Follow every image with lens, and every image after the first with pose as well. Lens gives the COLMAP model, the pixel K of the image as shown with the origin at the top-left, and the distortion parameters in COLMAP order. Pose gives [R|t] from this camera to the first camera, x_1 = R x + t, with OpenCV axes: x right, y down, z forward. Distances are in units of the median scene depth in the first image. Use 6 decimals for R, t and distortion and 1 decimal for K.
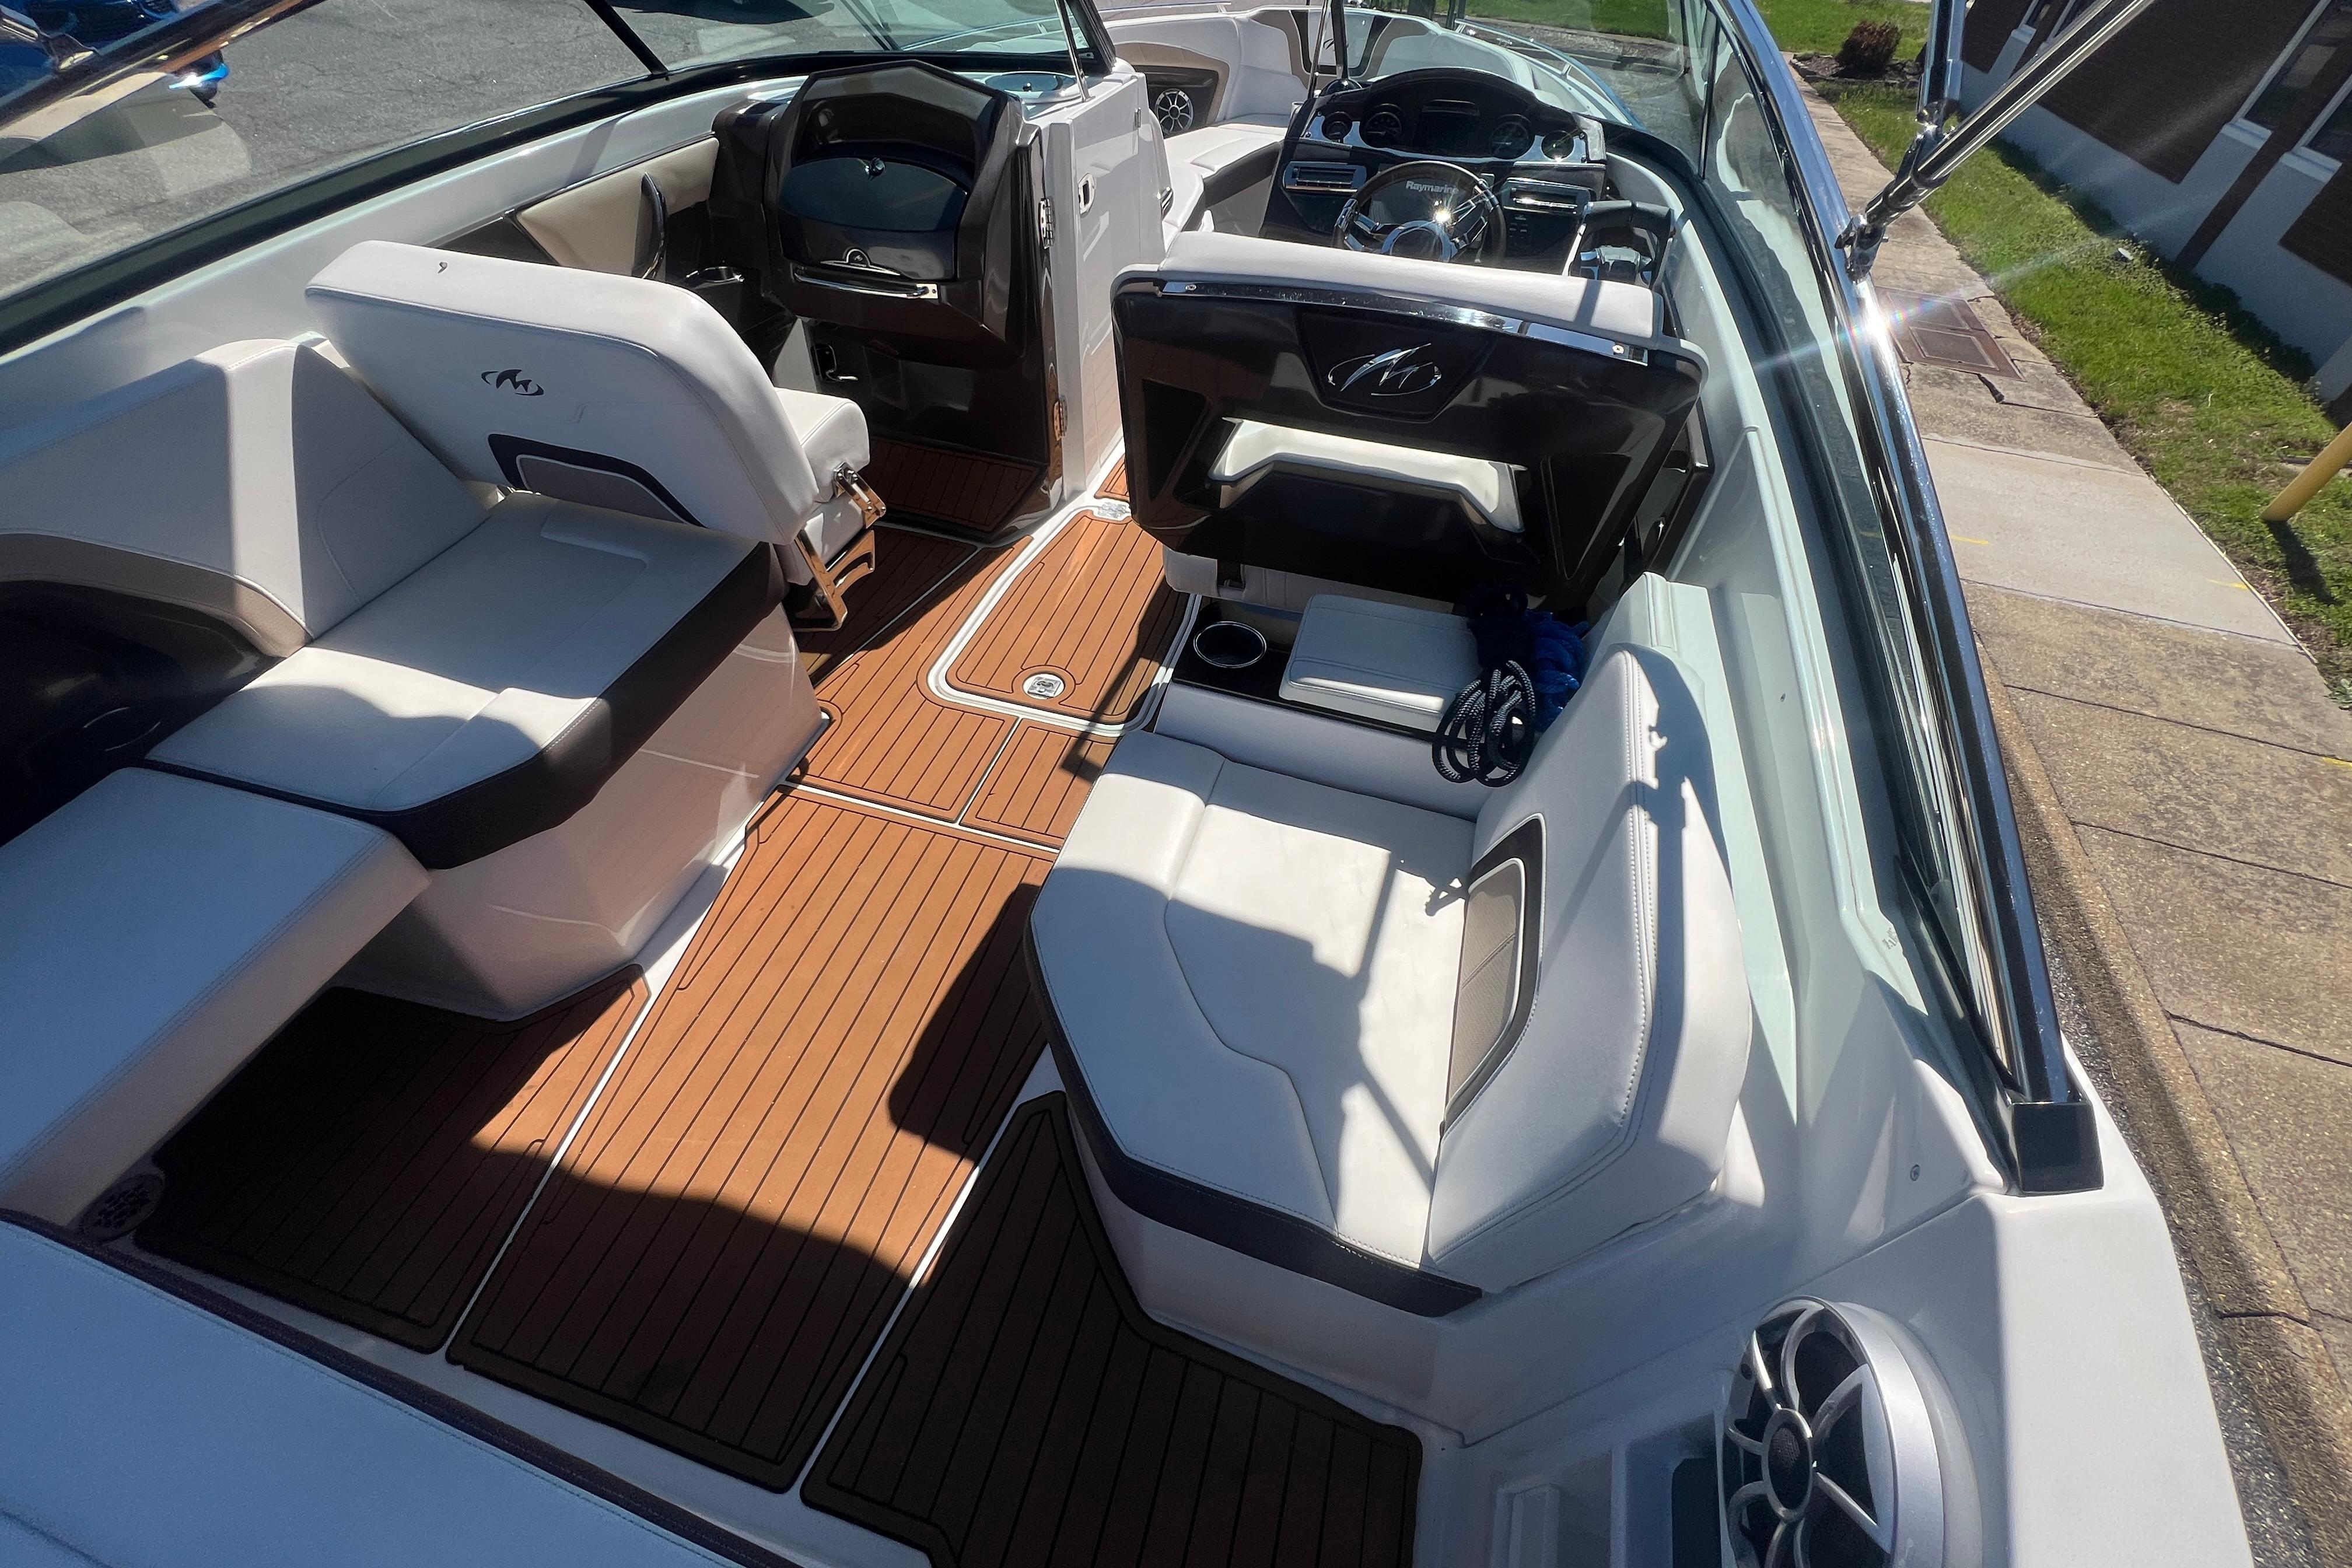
lens RADIAL K [[941.4, 0, 1166.7], [0, 941.4, 779.4], [0, 0, 1]] dist [-0.001322, -0.000281]
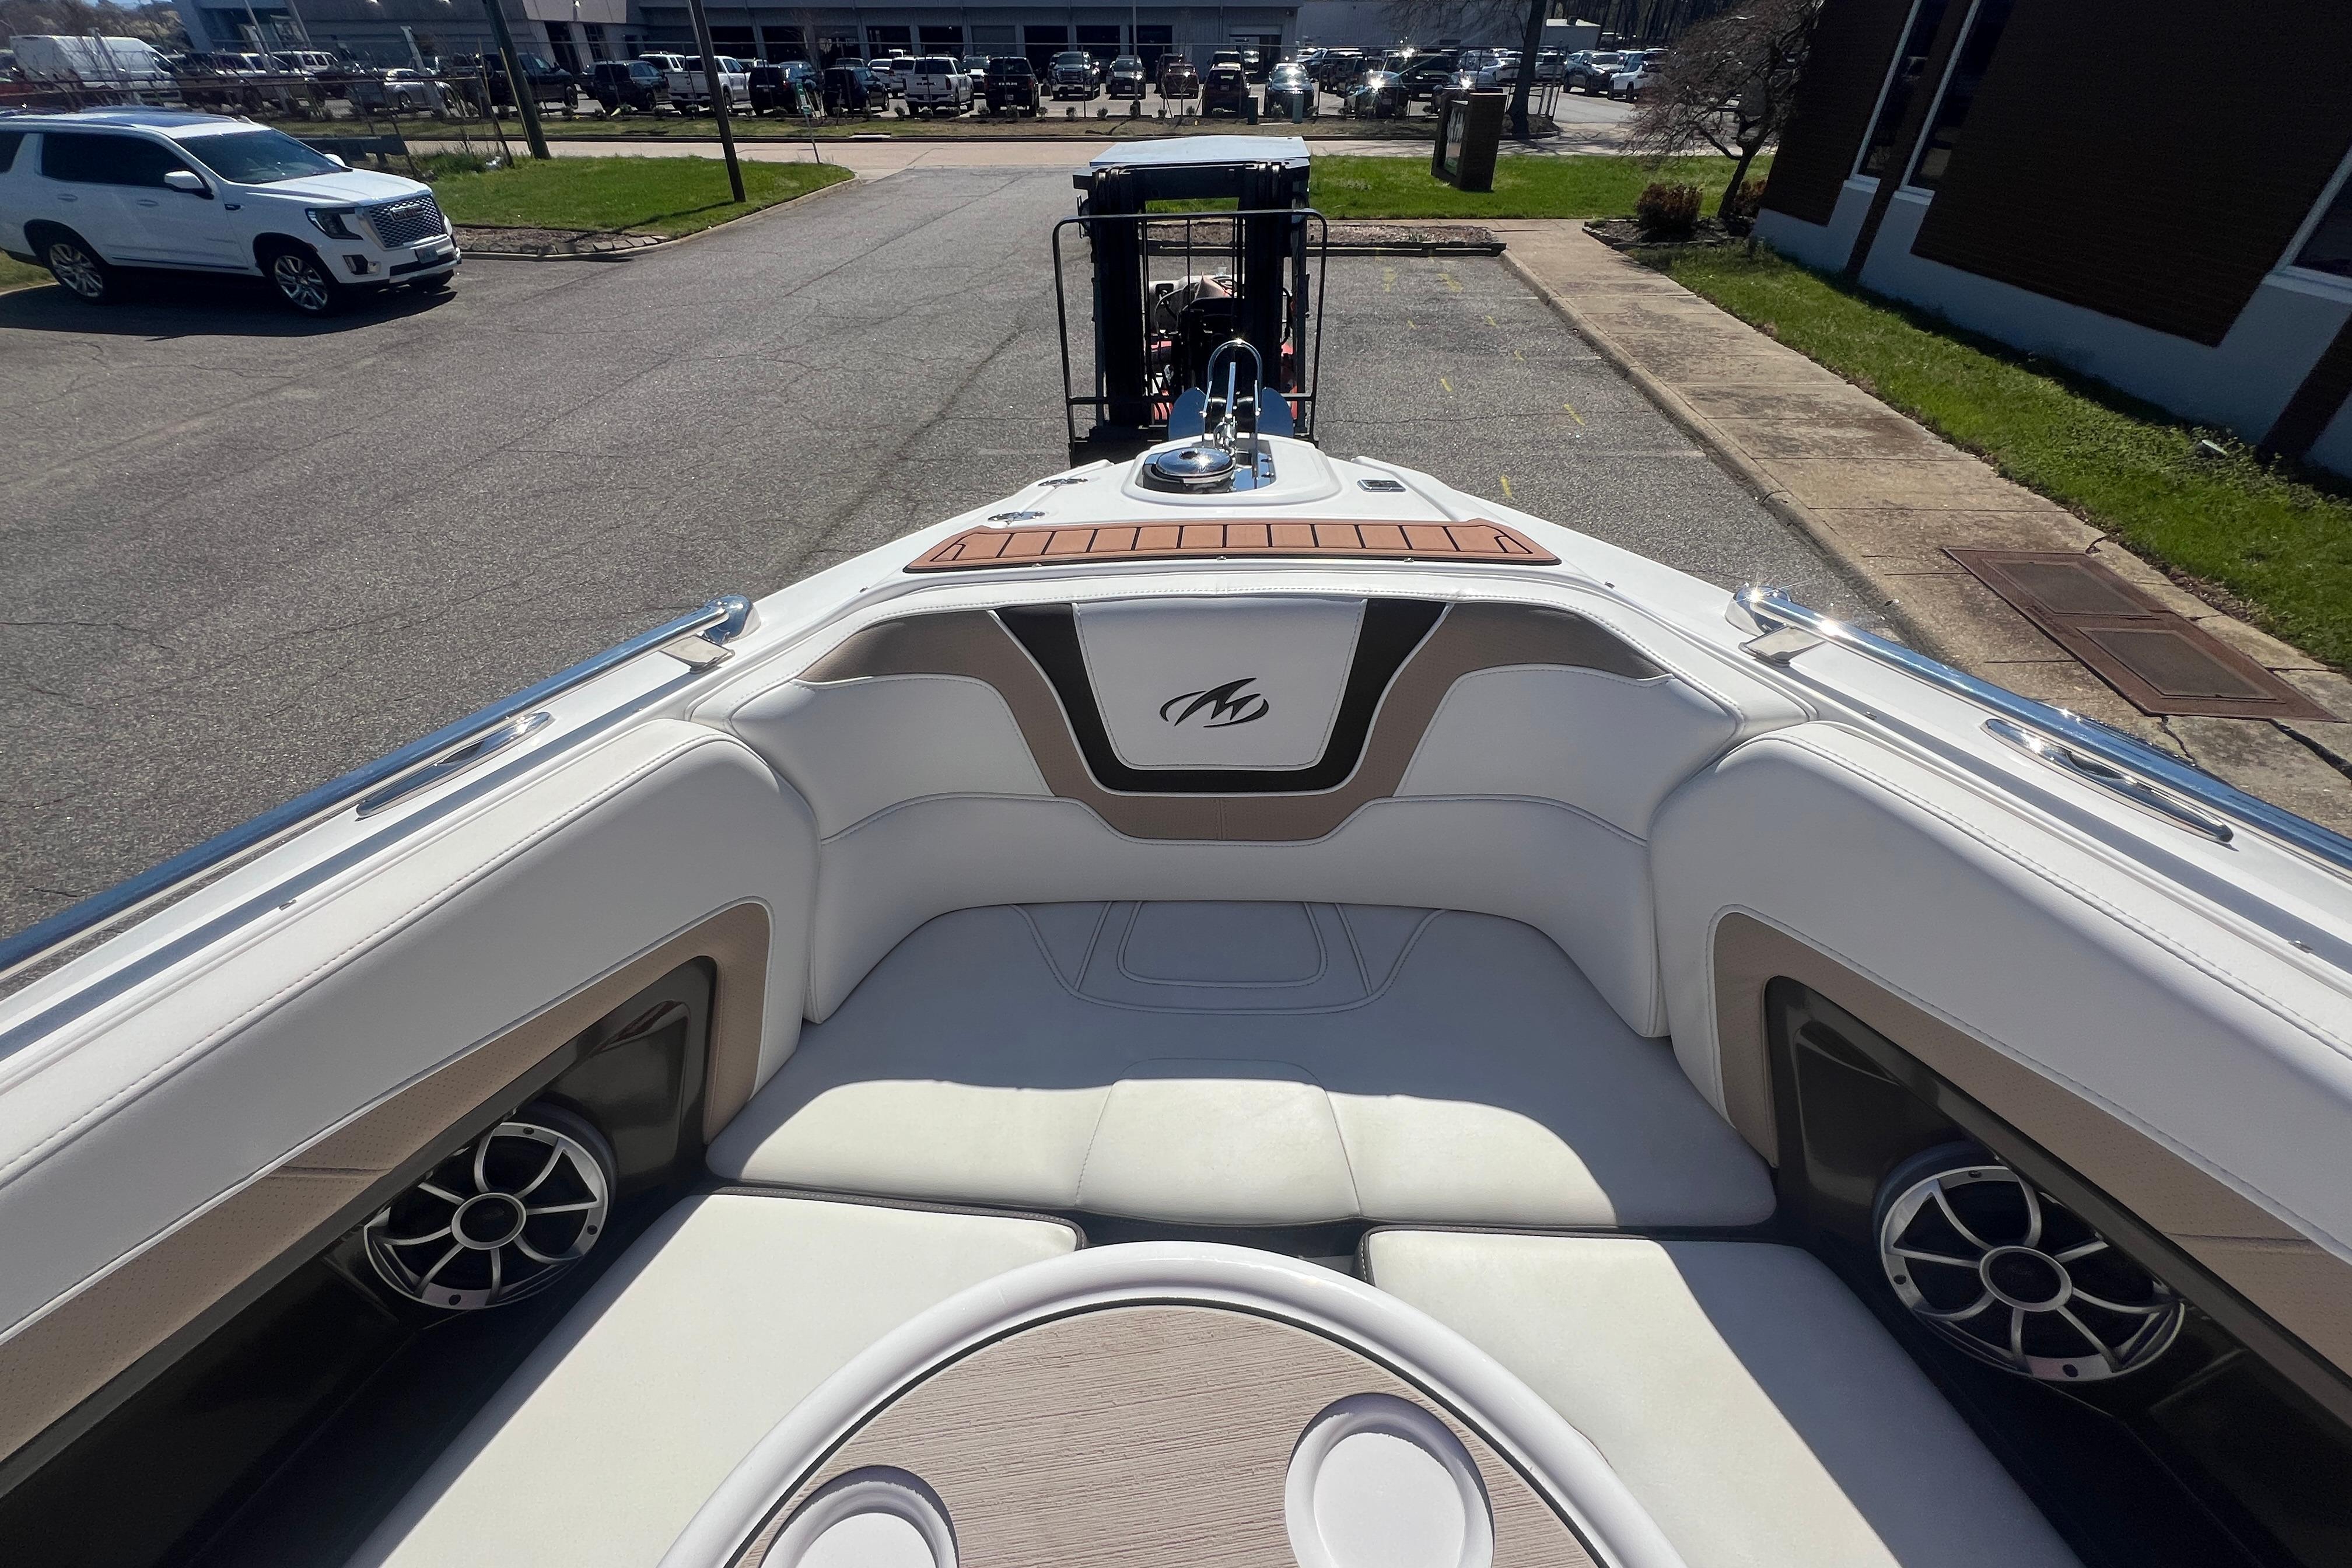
lens RADIAL K [[939.5, 0, 1169.6], [0, 939.5, 772.3], [0, 0, 1]] dist [-0.002206, 0.000306]
pose [[0.973553, -0.185675, 0.133112, 0.255561], [0.203104, 0.970199, -0.132148, -1.396433], [-0.104609, 0.155688, 0.982252, 1.464209]]
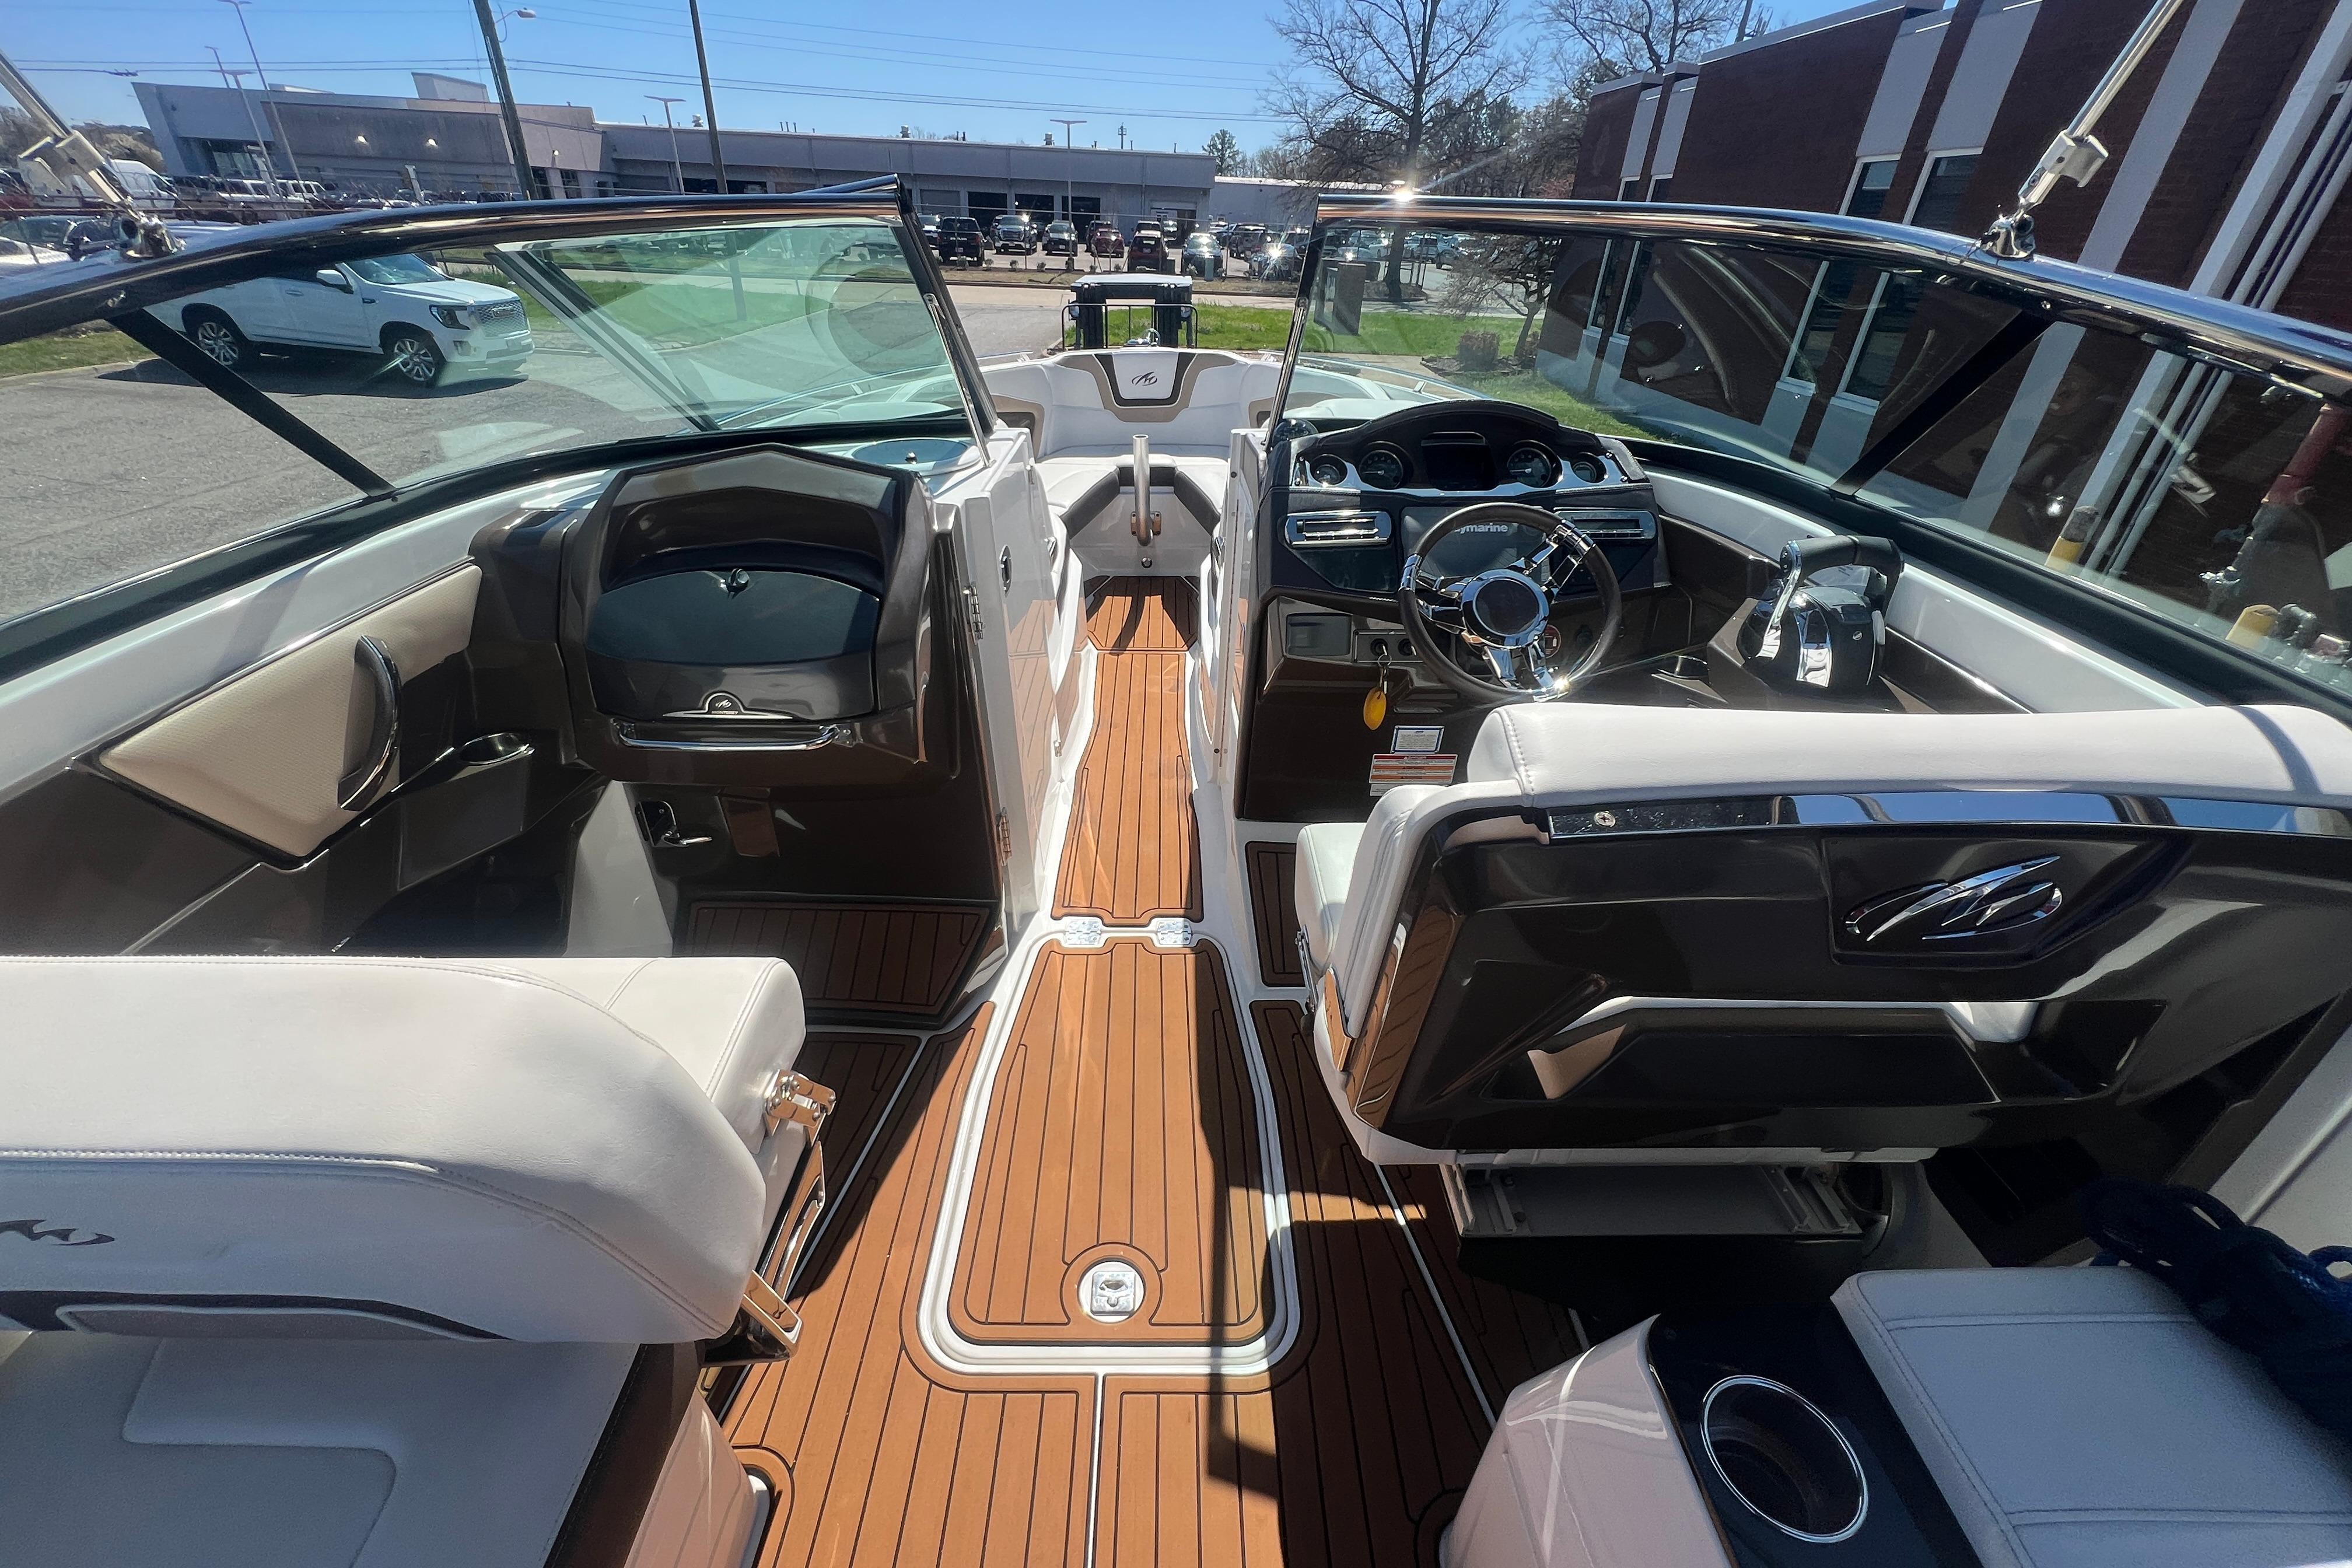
lens RADIAL K [[942.6, 0, 1168.5], [0, 942.6, 779.4], [0, 0, 1]] dist [-0.004080, 0.000399]
pose [[0.958813, -0.166670, 0.229999, -0.183540], [0.219797, 0.948257, -0.229123, -0.272831], [-0.179910, 0.270239, 0.945835, 0.309694]]
